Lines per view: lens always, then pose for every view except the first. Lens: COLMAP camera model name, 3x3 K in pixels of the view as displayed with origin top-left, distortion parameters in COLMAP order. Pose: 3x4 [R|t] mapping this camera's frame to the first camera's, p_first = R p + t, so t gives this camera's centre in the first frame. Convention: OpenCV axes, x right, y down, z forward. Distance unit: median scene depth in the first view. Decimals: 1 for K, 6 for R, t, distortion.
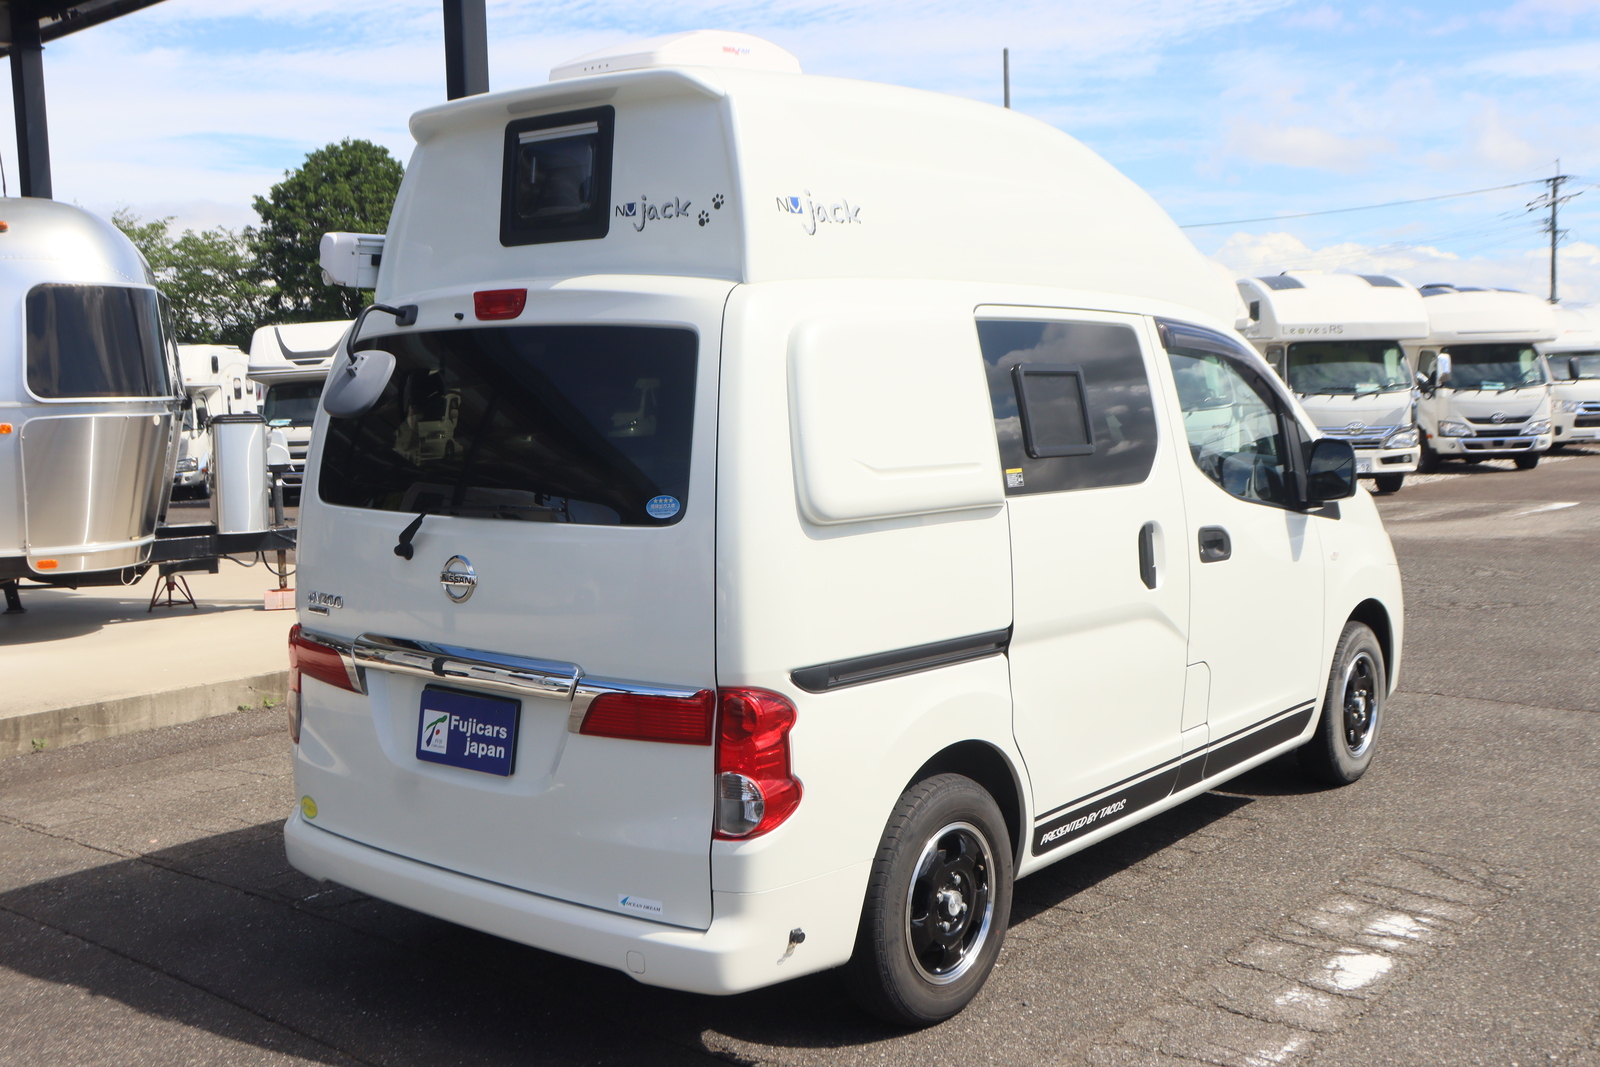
lens RADIAL K [[1624.1, 0, 800.0], [0, 1624.1, 533.5], [0, 0, 1]] dist [-0.002734, 0.007646]
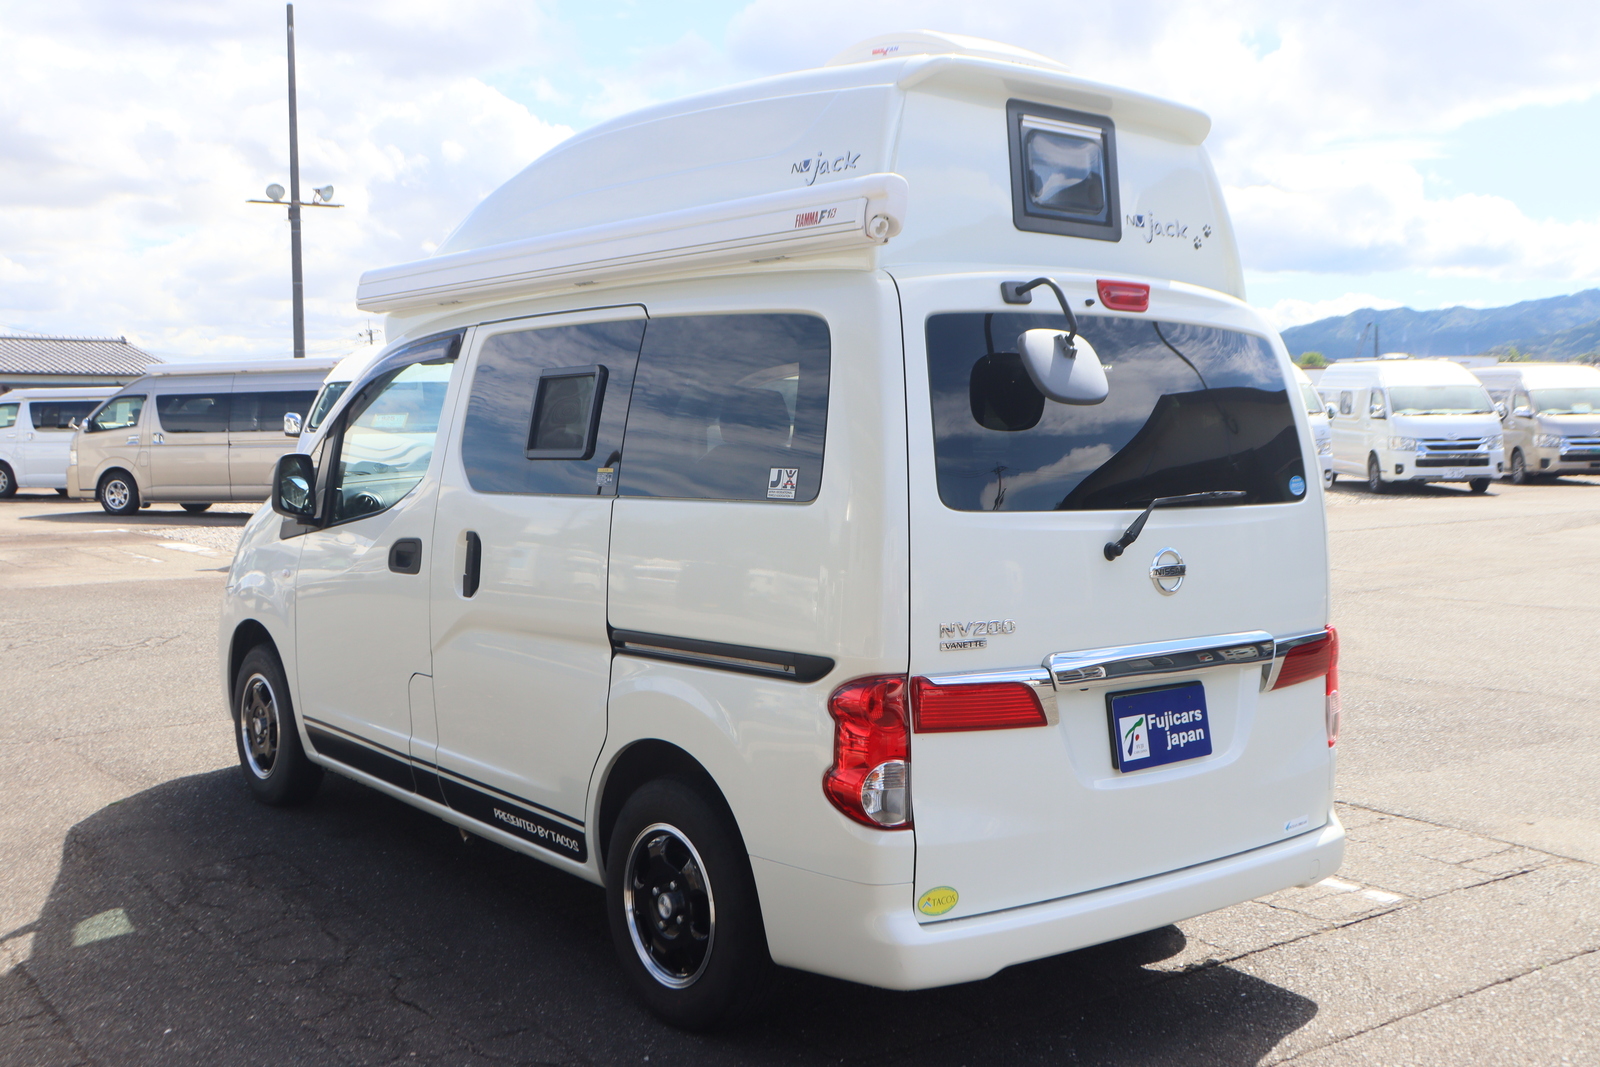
lens RADIAL K [[1624.1, 0, 800.0], [0, 1624.1, 533.5], [0, 0, 1]] dist [-0.002734, 0.007646]
pose [[0.218622, -0.051744, 0.974437, -1.209604], [0.079814, 0.996195, 0.034992, -0.047502], [-0.972540, 0.070123, 0.221920, 0.985398]]
